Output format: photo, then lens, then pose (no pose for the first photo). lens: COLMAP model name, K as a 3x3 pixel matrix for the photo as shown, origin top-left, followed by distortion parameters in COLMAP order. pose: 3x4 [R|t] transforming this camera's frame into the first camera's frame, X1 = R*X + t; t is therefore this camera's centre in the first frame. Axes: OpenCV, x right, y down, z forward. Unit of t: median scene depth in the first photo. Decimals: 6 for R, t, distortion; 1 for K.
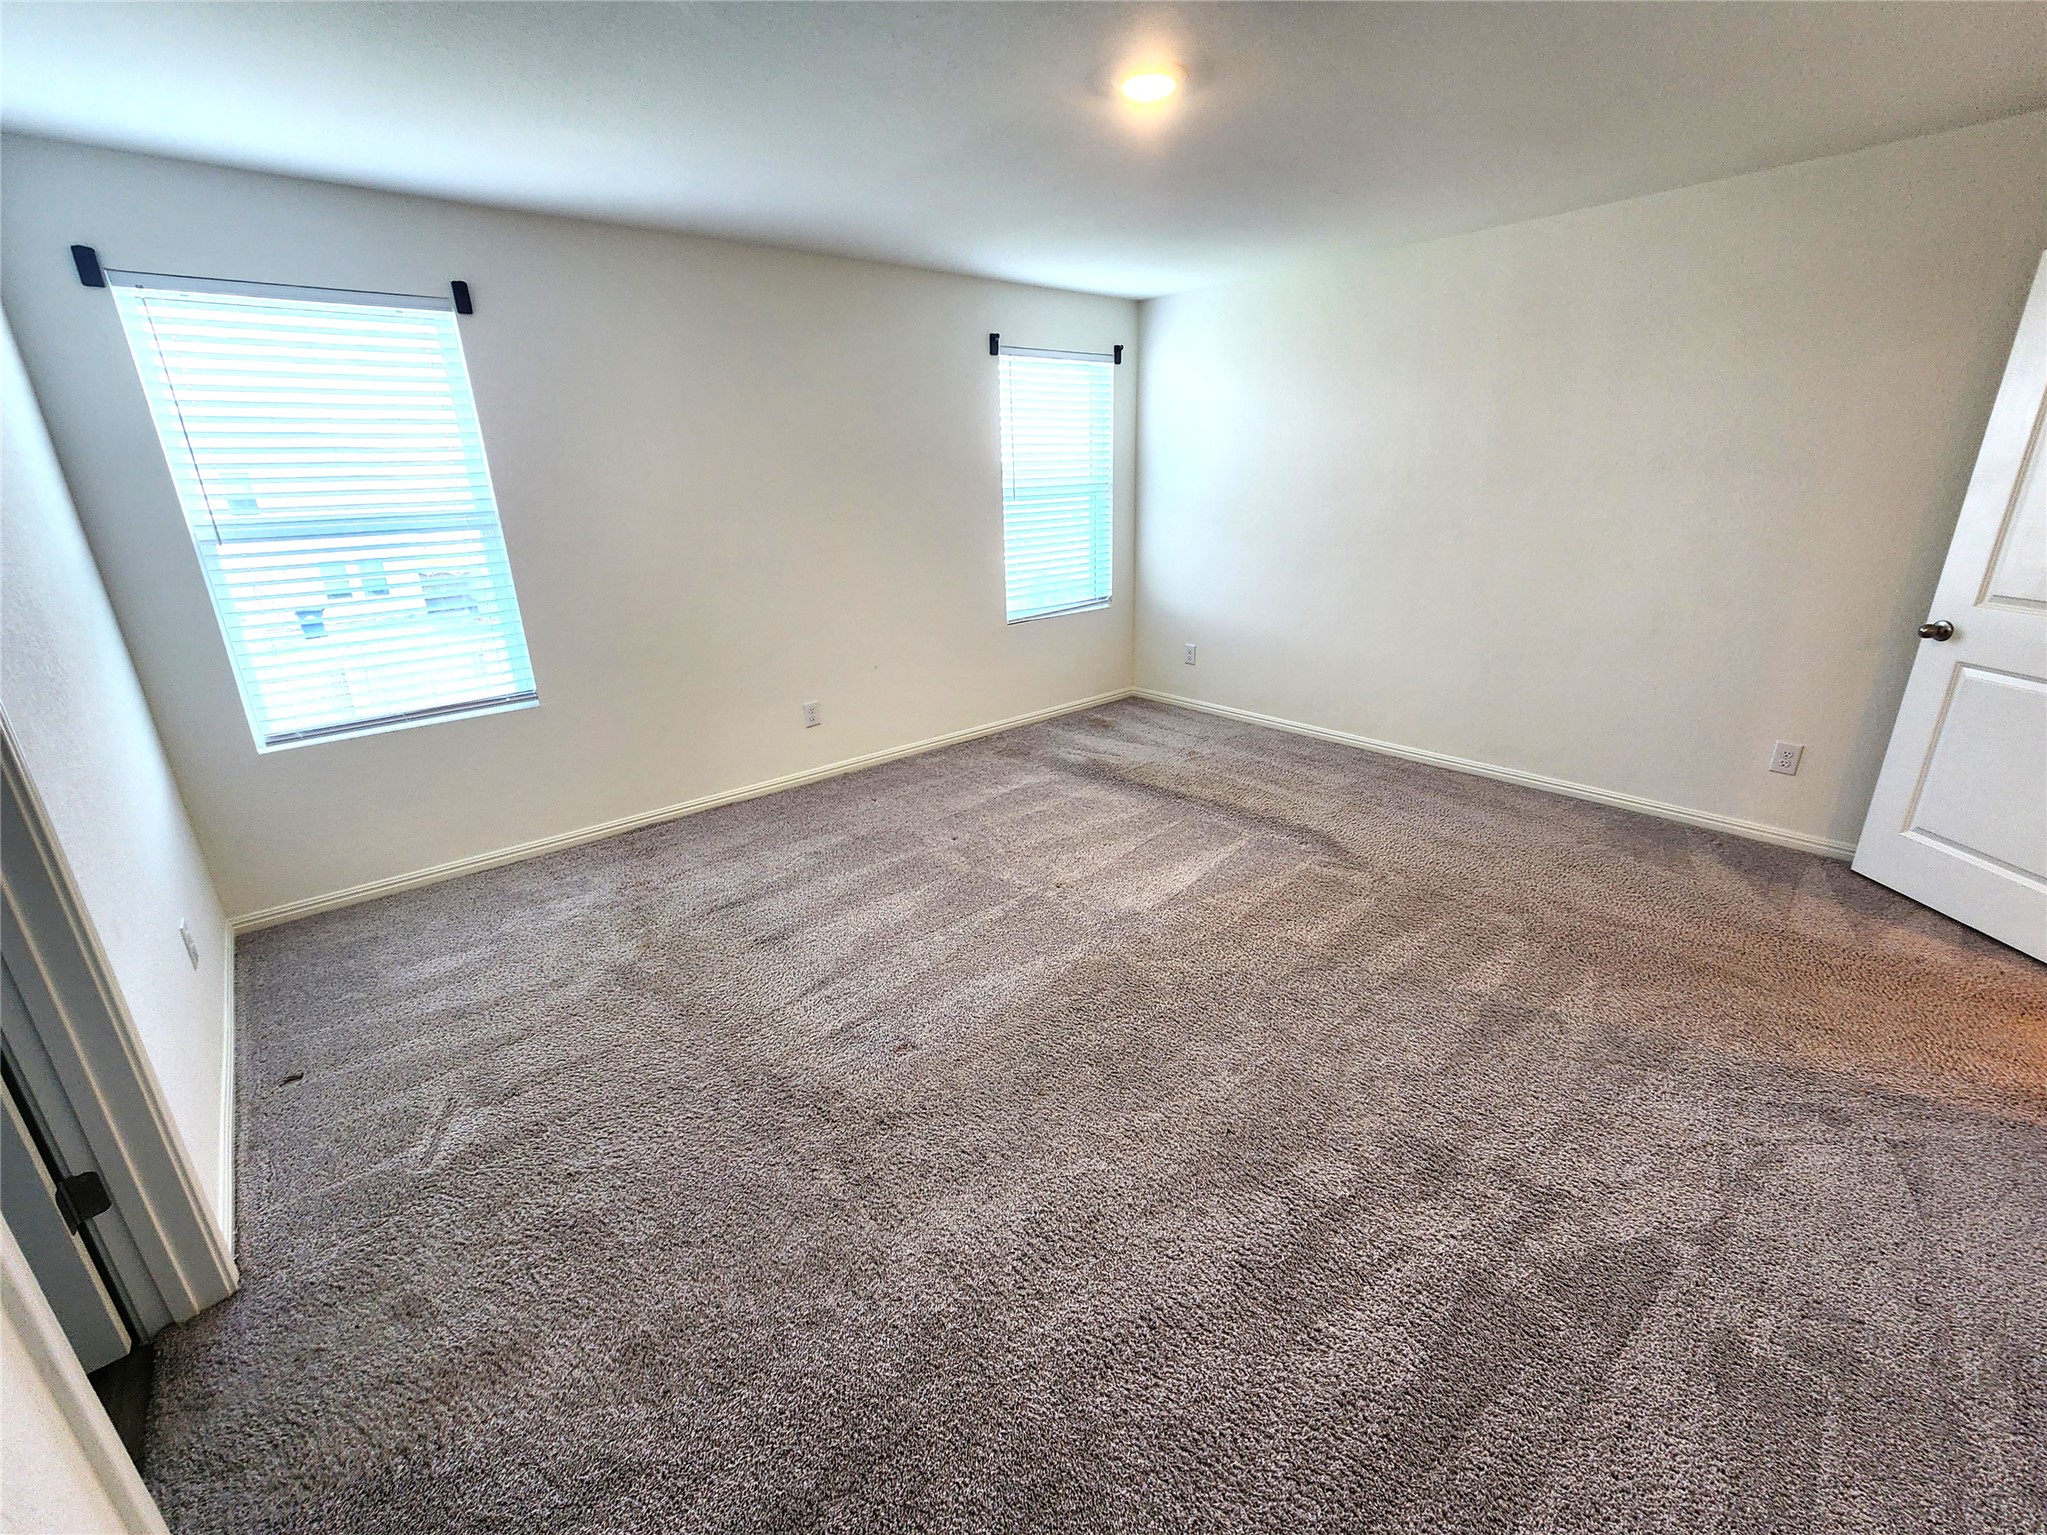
lens RADIAL K [[865.9, 0, 1023.5], [0, 865.9, 767.5], [0, 0, 1]] dist [0.000972, -0.000031]
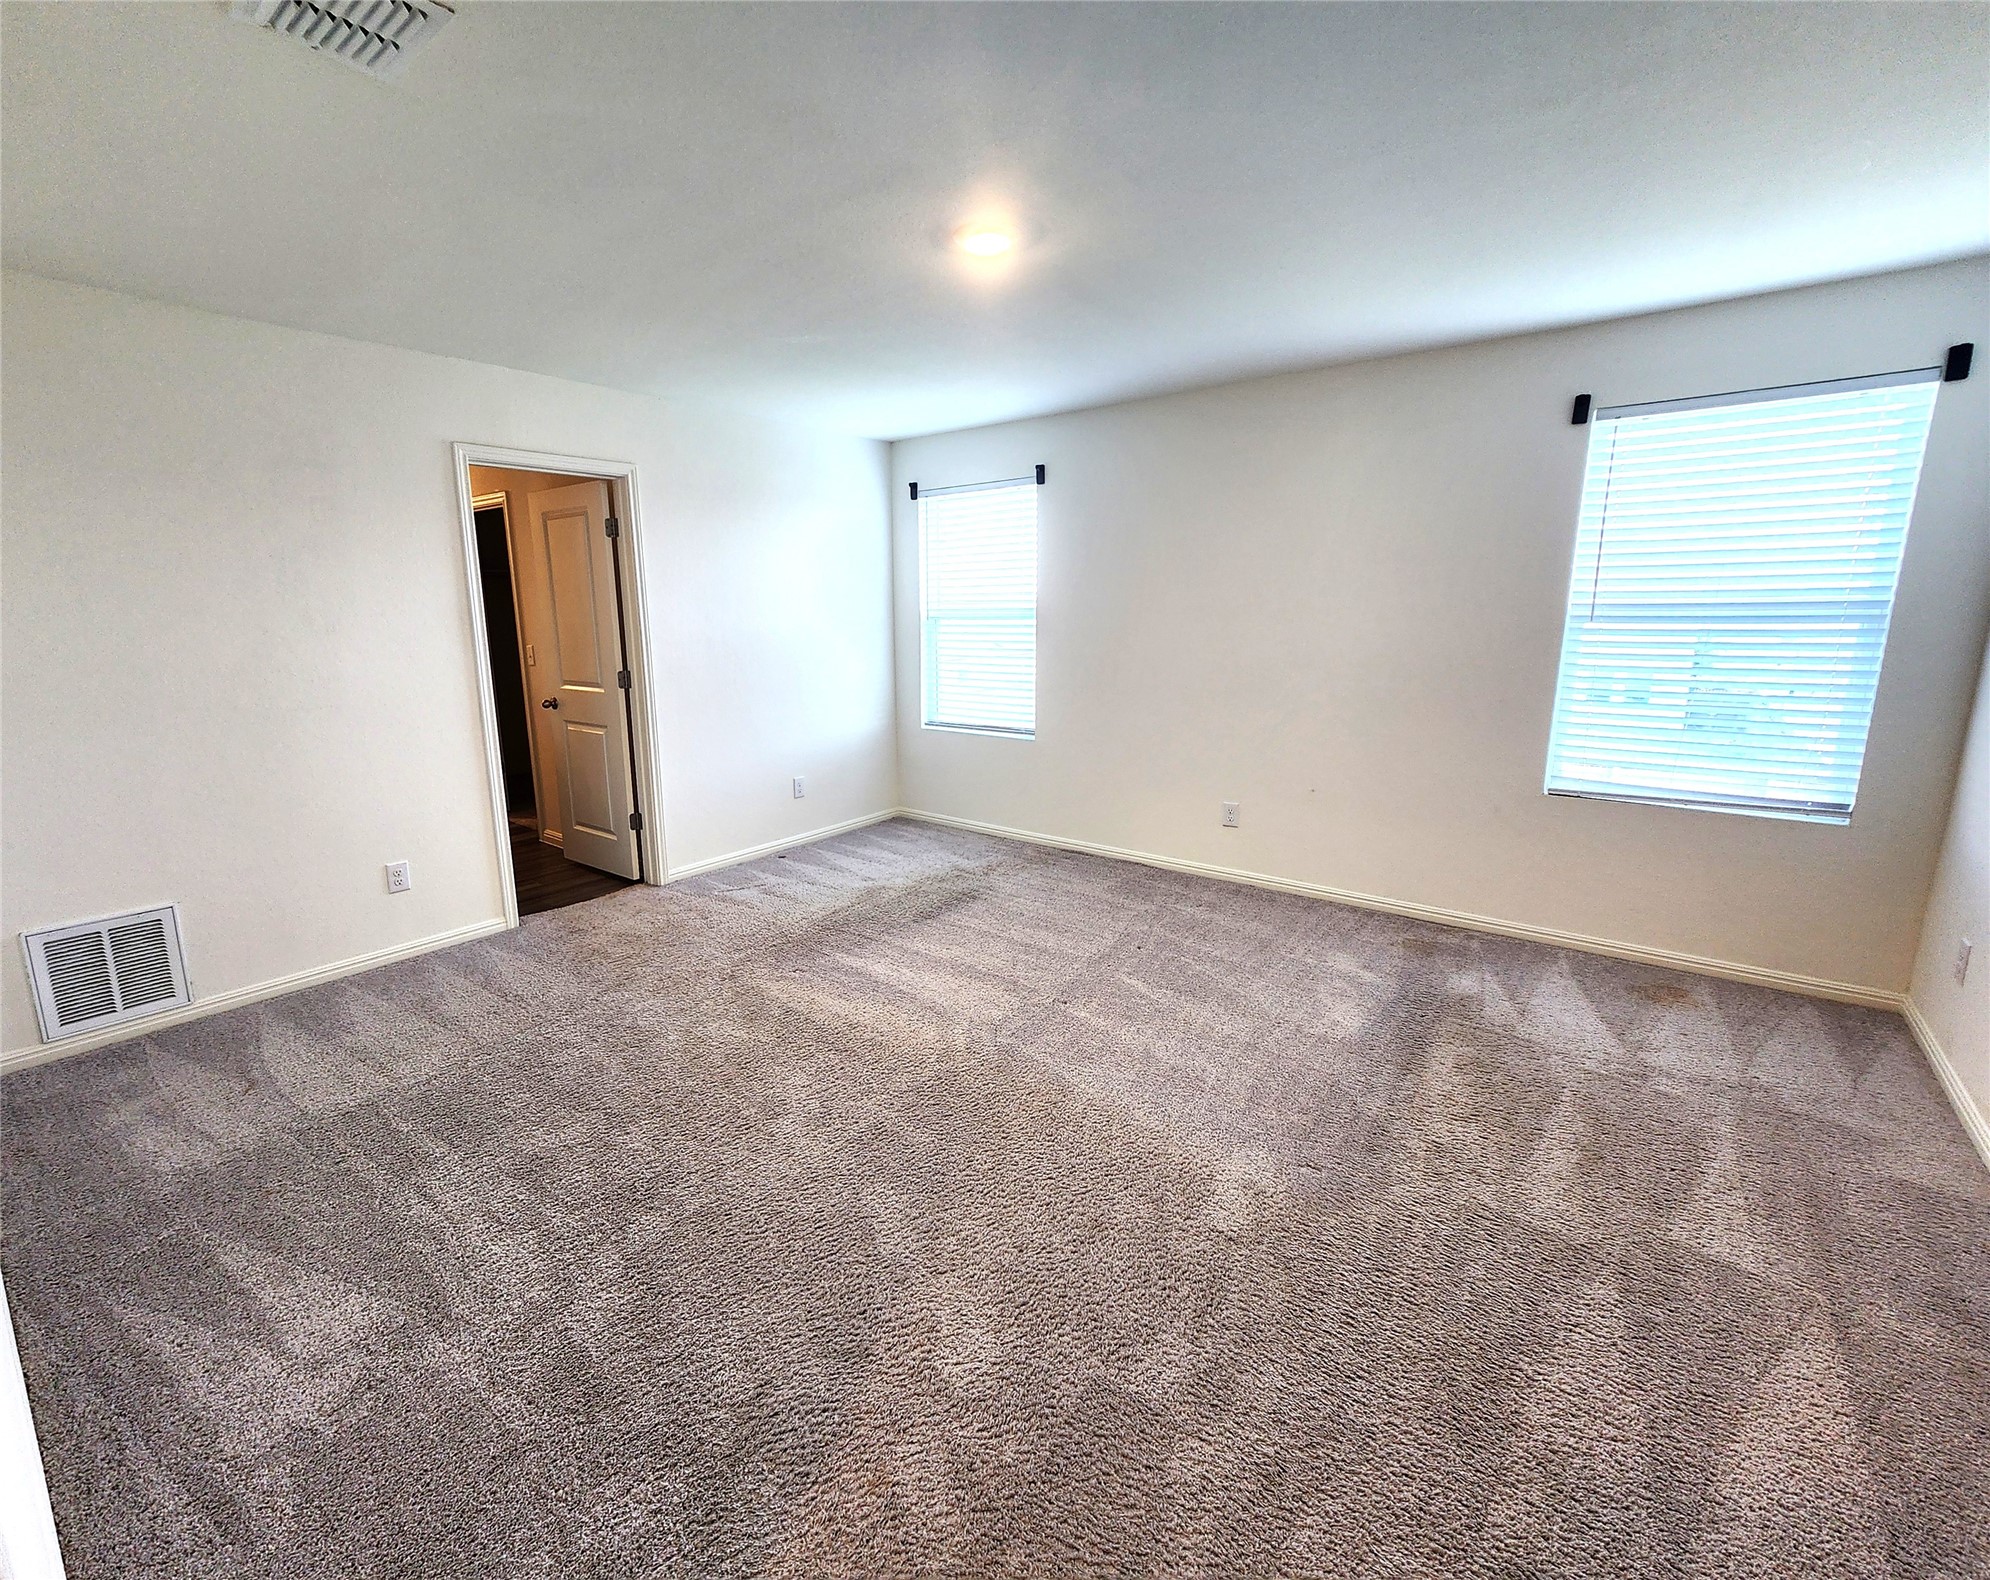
lens RADIAL K [[877.4, 0, 915.3], [0, 877.4, 790.4], [0, 0, 1]] dist [-0.000786, -0.000081]
pose [[0.147436, 0.230869, -0.961749, 0.685765], [-0.314987, 0.932708, 0.175610, -0.153445], [0.937575, 0.277047, 0.210236, 0.433461]]
